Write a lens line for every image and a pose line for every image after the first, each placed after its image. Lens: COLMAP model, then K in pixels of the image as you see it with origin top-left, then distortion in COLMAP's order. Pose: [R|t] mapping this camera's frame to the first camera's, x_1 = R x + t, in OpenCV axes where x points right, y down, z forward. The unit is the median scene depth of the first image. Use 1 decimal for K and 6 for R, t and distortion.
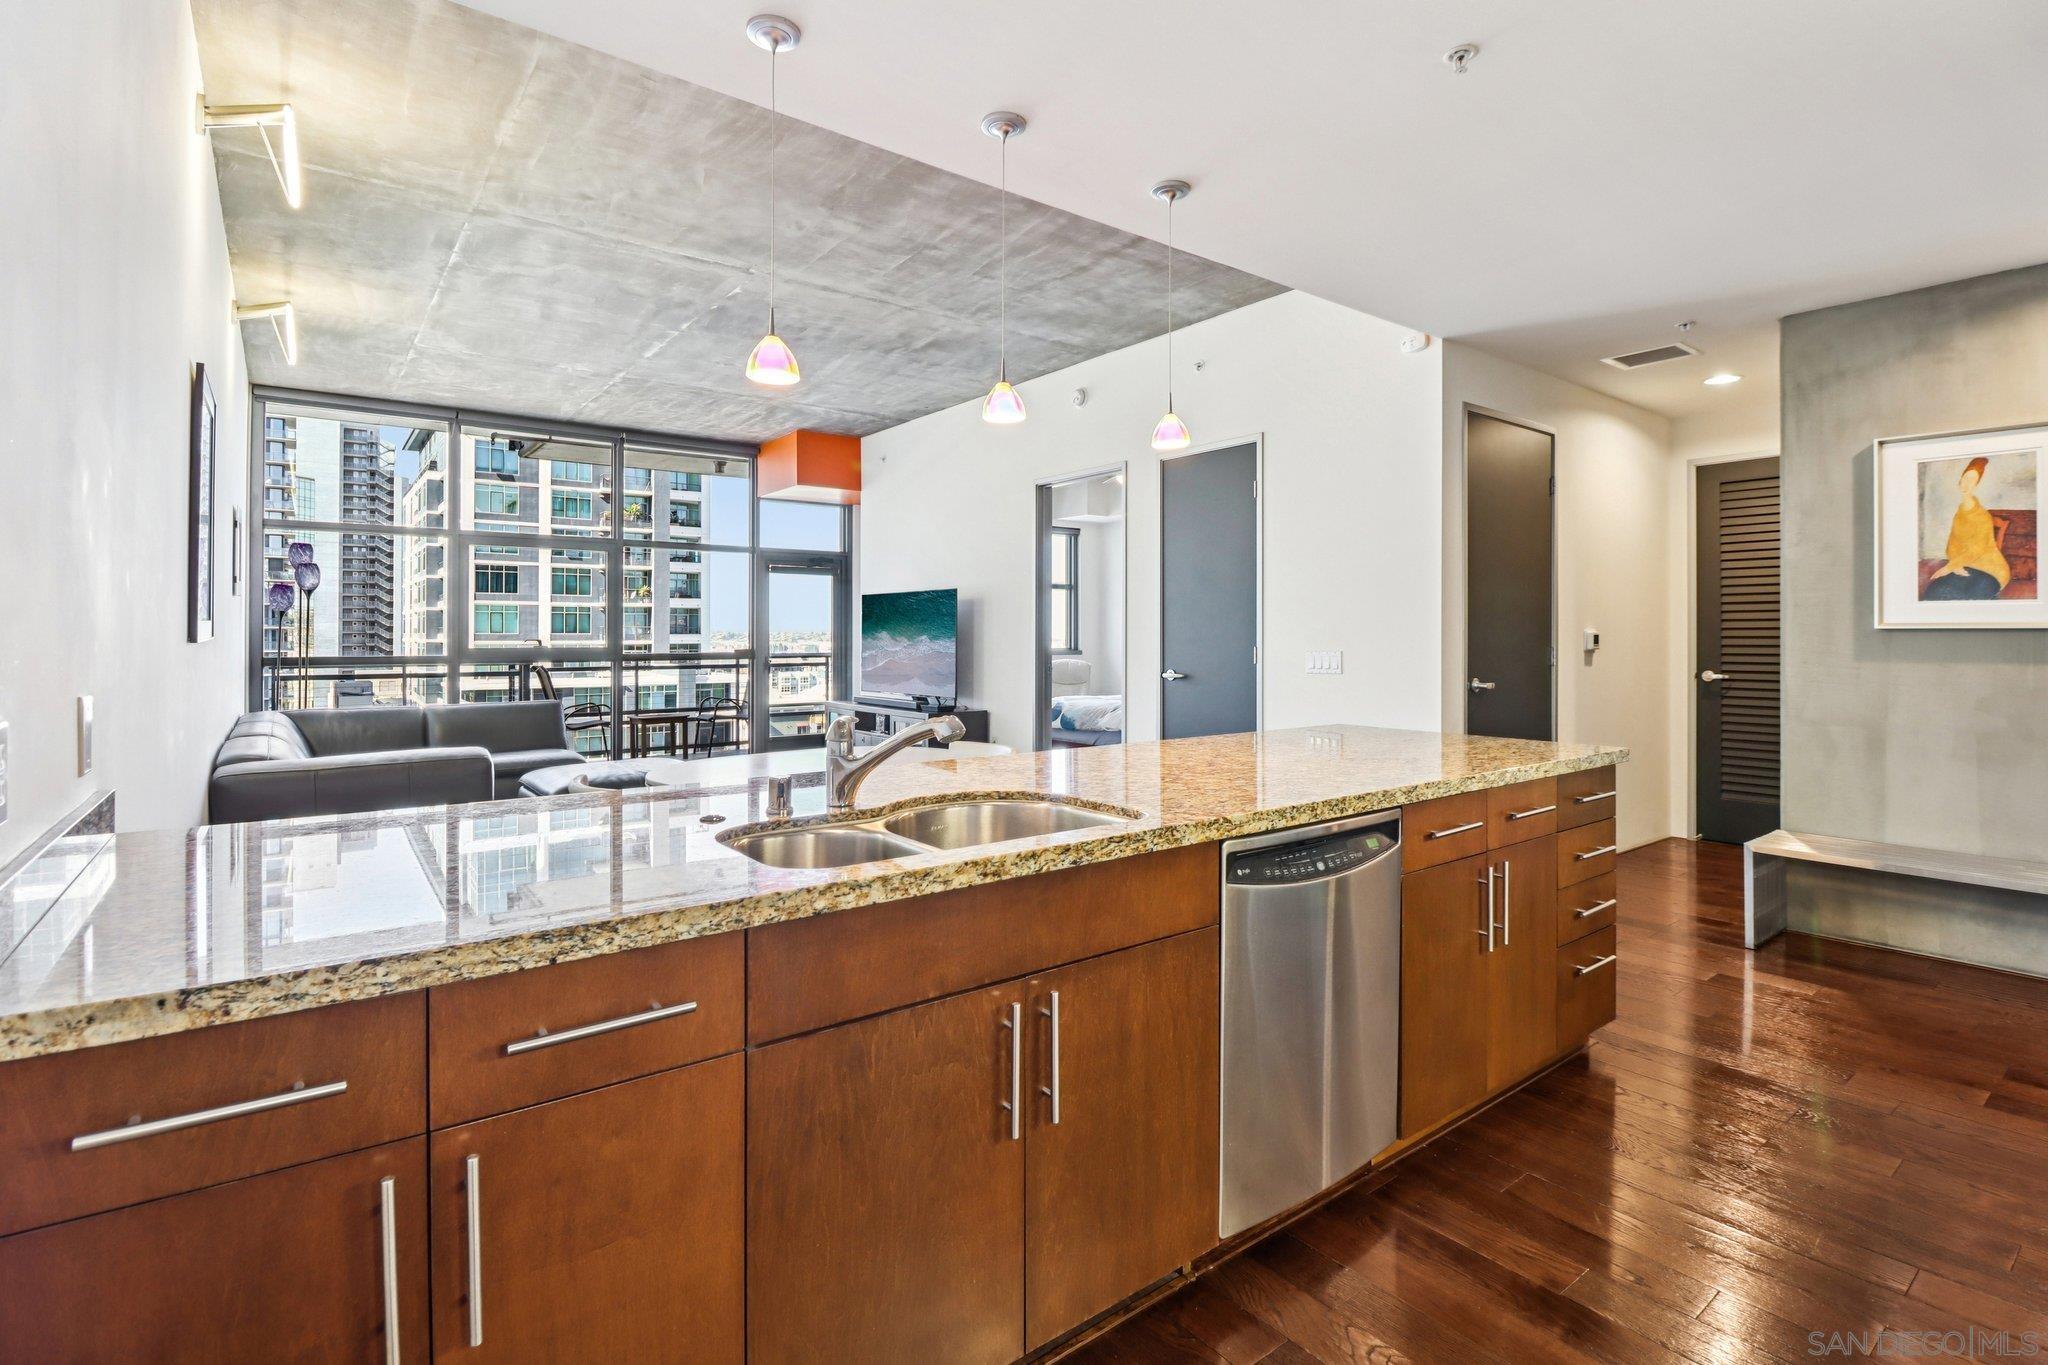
lens RADIAL K [[974.5, 0, 1032.2], [0, 974.5, 632.0], [0, 0, 1]] dist [0.001260, -0.012156]
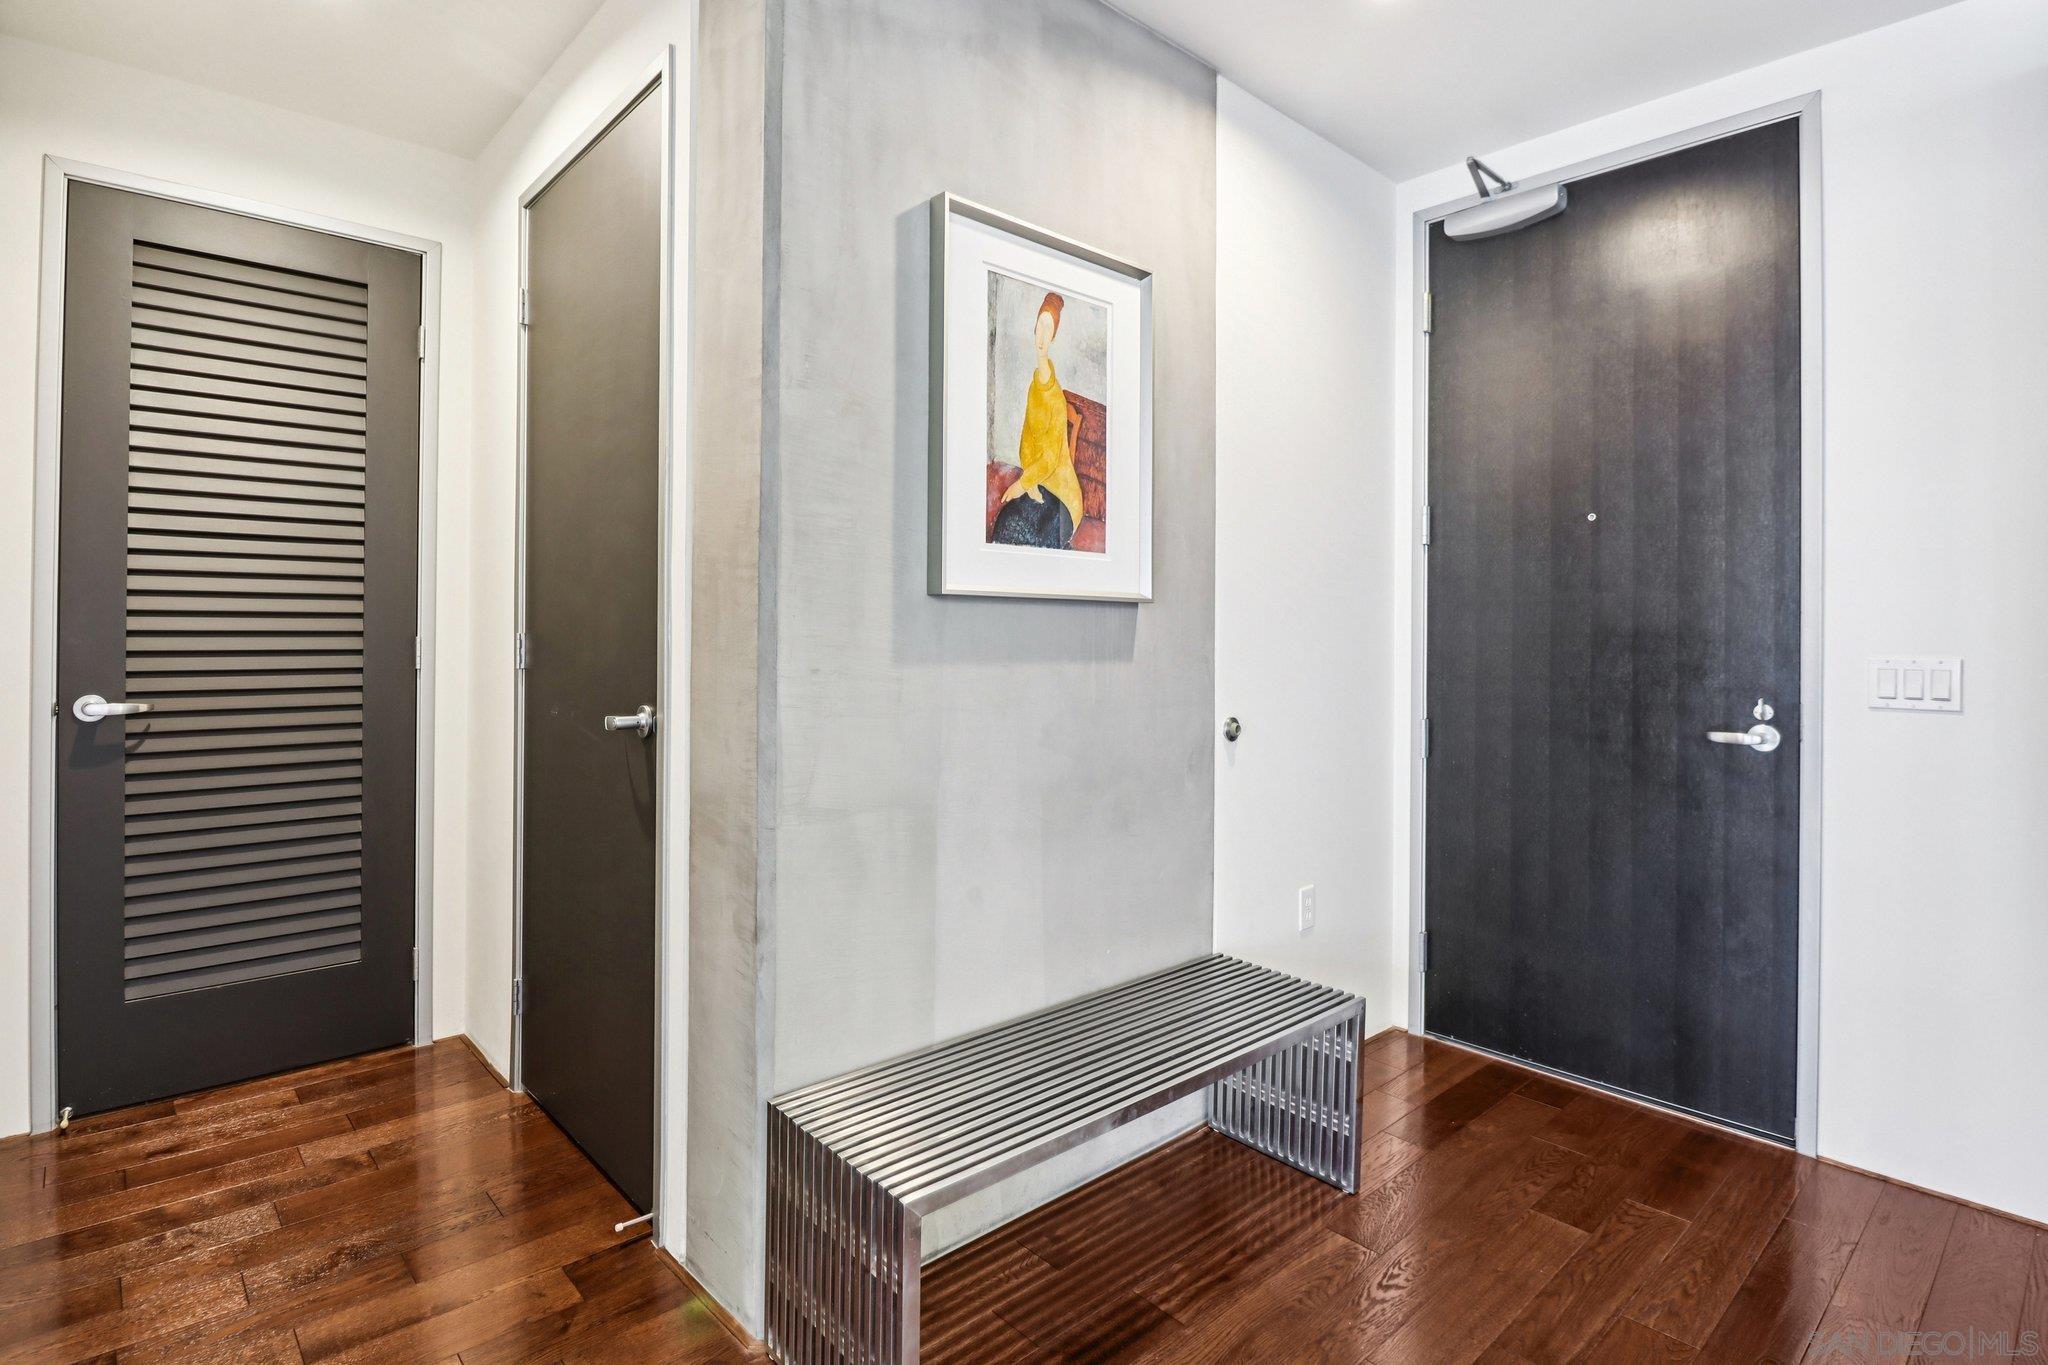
lens RADIAL K [[1019.3, 0, 1029.7], [0, 1019.3, 630.5], [0, 0, 1]] dist [-0.010519, -0.001975]
pose [[-0.094726, 0.001535, 0.995502, 0.232918], [-0.011702, 0.999928, -0.002655, 0.009303], [-0.995435, -0.011901, -0.094702, 0.624055]]
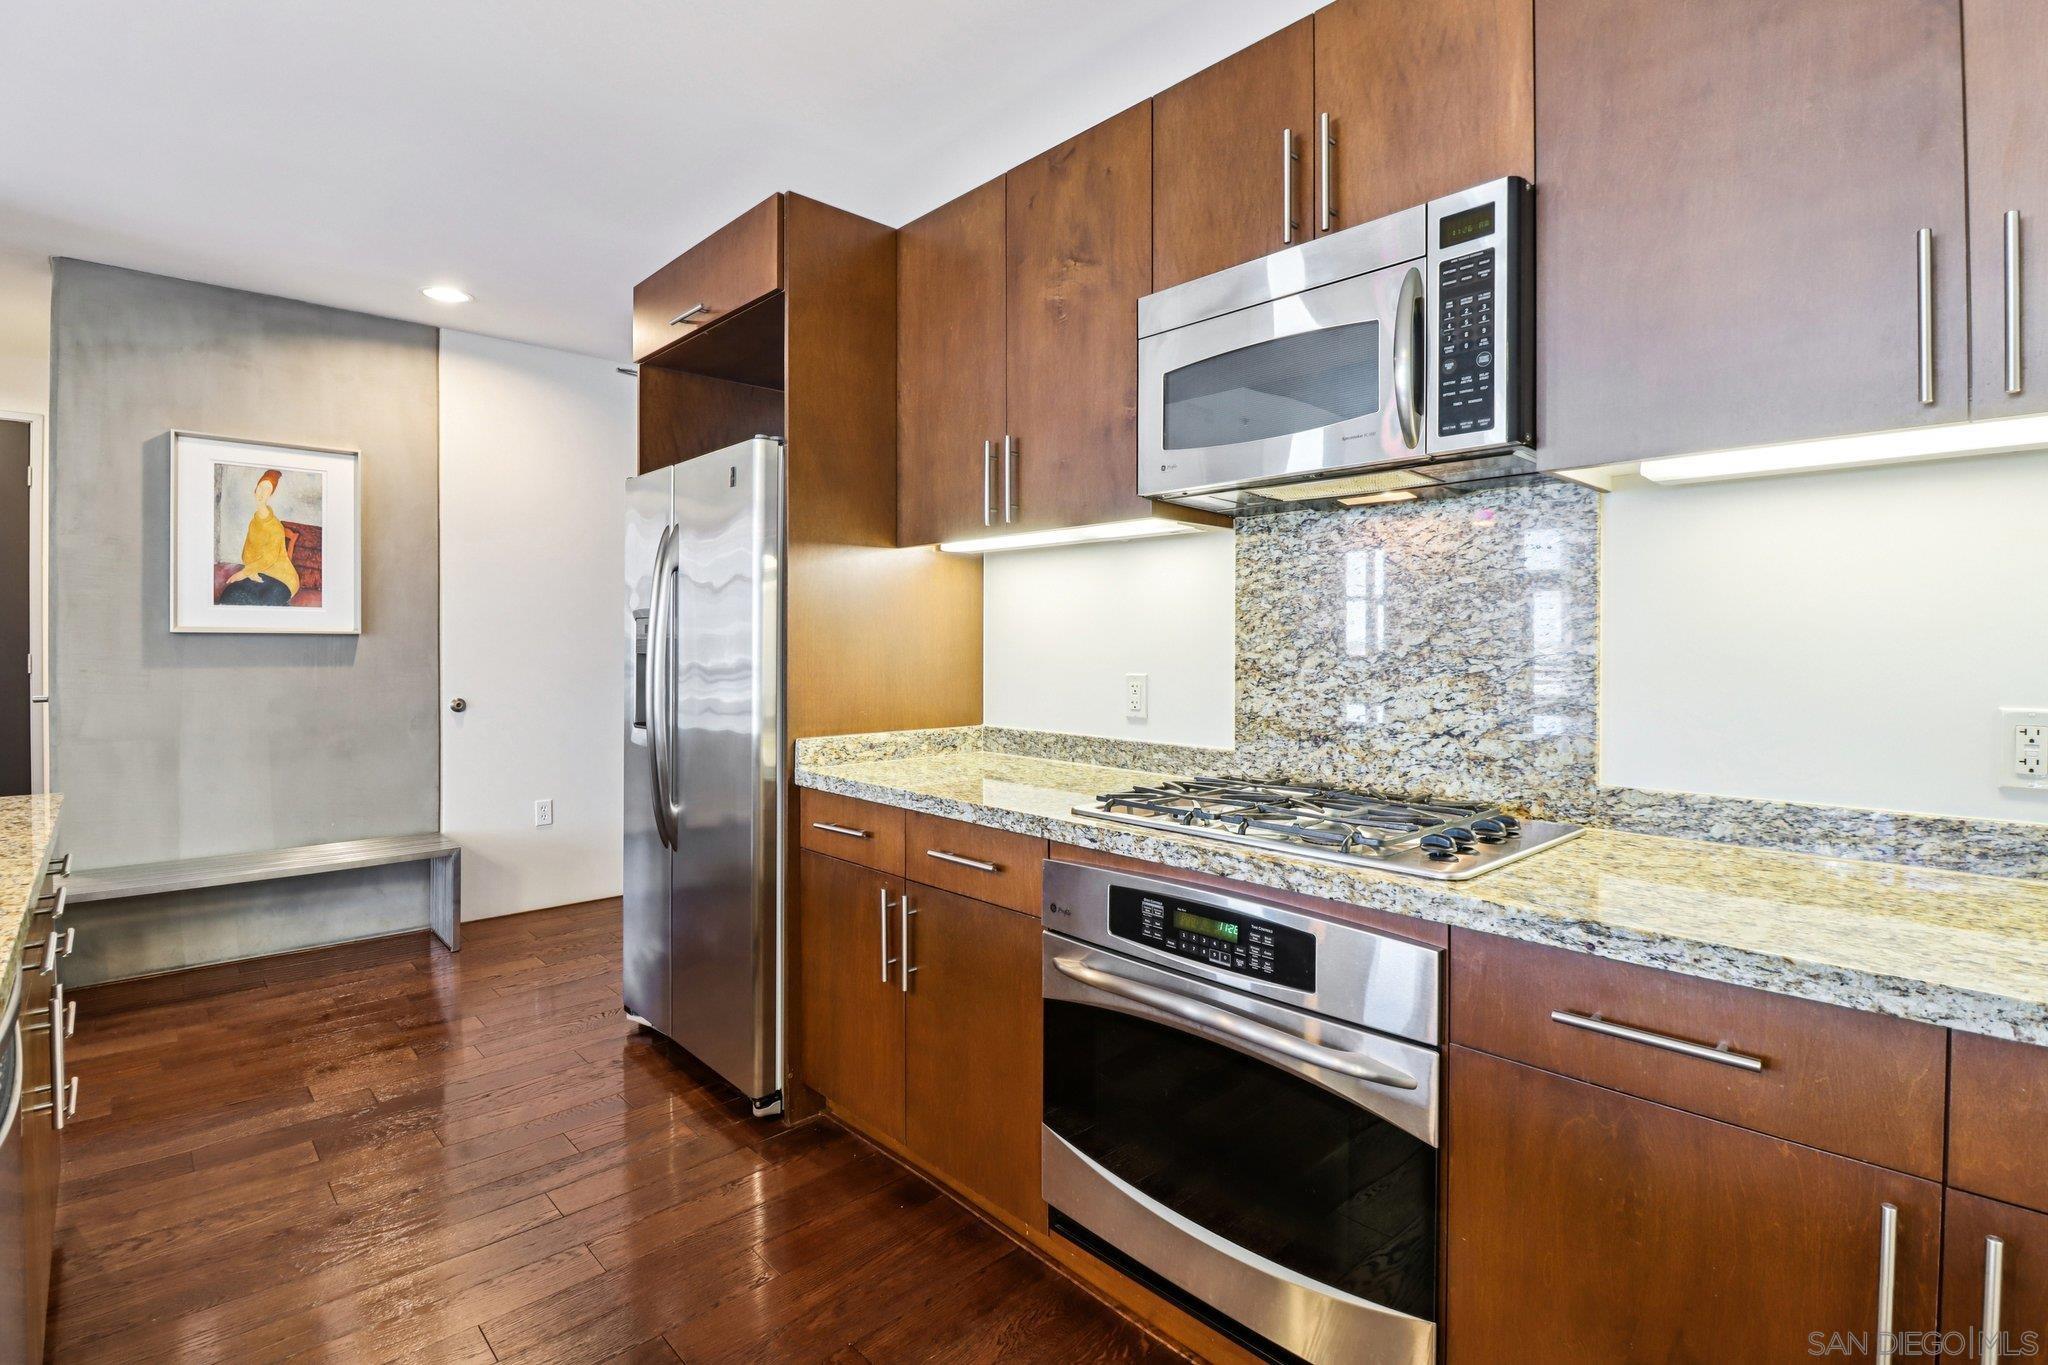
lens RADIAL K [[974.5, 0, 1036.1], [0, 974.5, 647.6], [0, 0, 1]] dist [0.001260, -0.012156]
pose [[-0.107657, -0.005238, 0.994174, -0.089861], [-0.006413, 0.999969, 0.004574, 0.001040], [-0.994167, -0.005883, -0.107688, 0.169321]]
